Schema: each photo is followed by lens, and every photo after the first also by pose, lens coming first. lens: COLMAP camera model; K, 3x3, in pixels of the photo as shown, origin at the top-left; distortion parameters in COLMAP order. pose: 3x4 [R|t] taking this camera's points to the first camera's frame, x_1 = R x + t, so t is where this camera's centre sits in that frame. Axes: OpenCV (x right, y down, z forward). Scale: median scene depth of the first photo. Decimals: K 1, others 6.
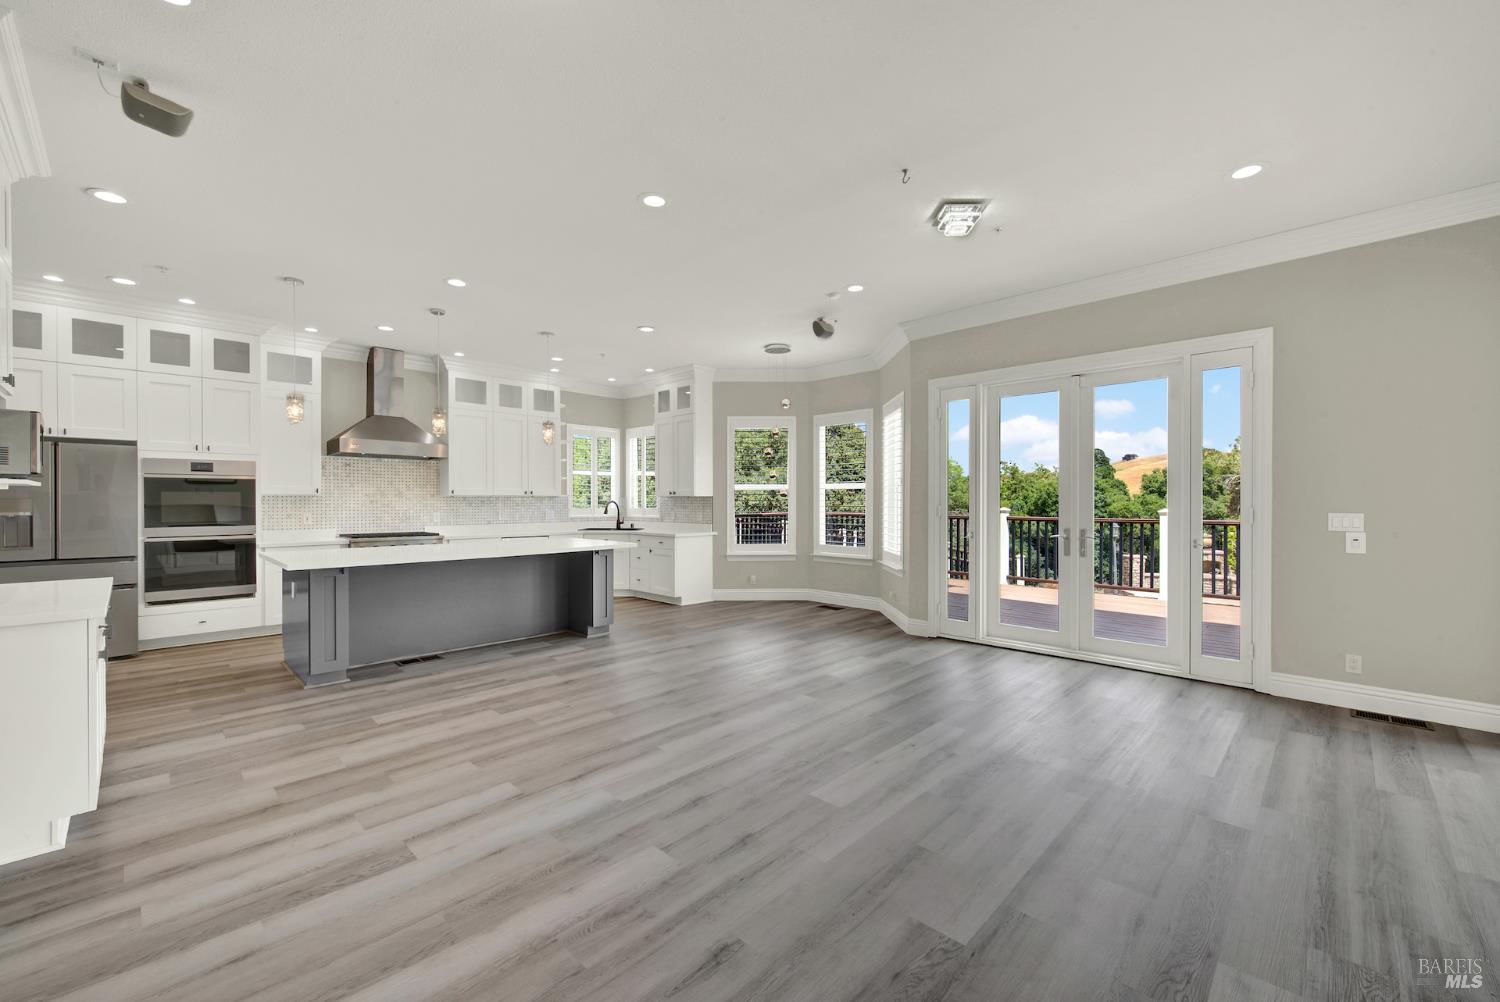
lens RADIAL K [[604.9, 0, 748.9], [0, 604.9, 501.9], [0, 0, 1]] dist [-0.000883, -0.000225]
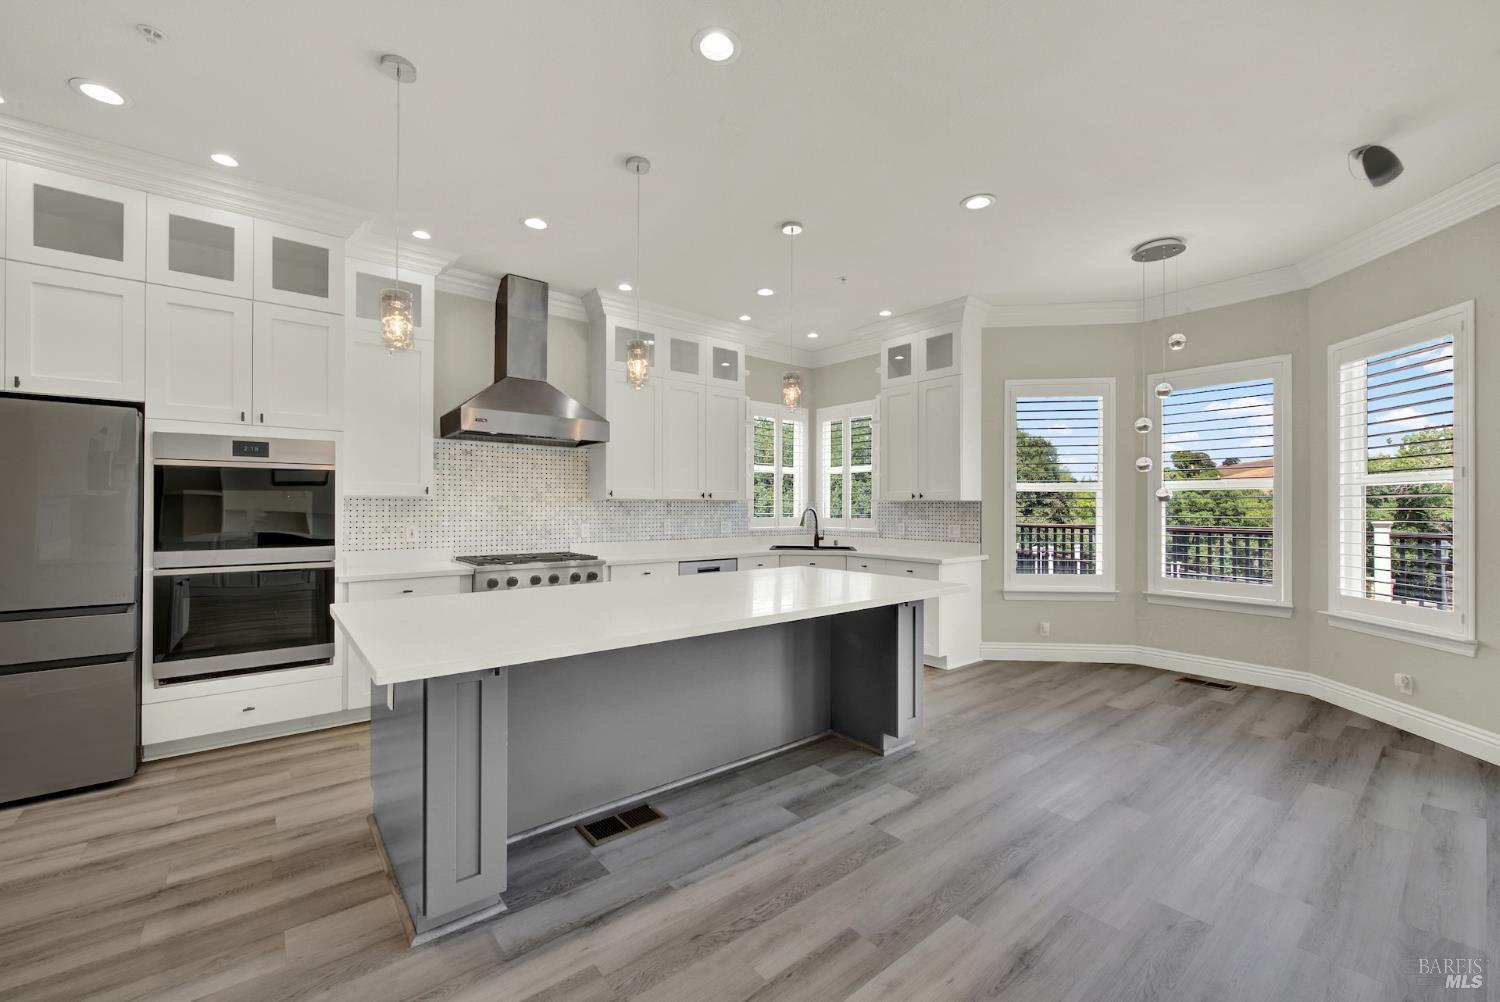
lens RADIAL K [[604.9, 0, 750.9], [0, 604.9, 502.4], [0, 0, 1]] dist [-0.000883, -0.000225]
pose [[0.993833, 0.002068, -0.110865, -0.288107], [-0.003211, 0.999944, -0.010131, -0.000430], [0.110837, 0.010424, 0.993784, 0.382685]]
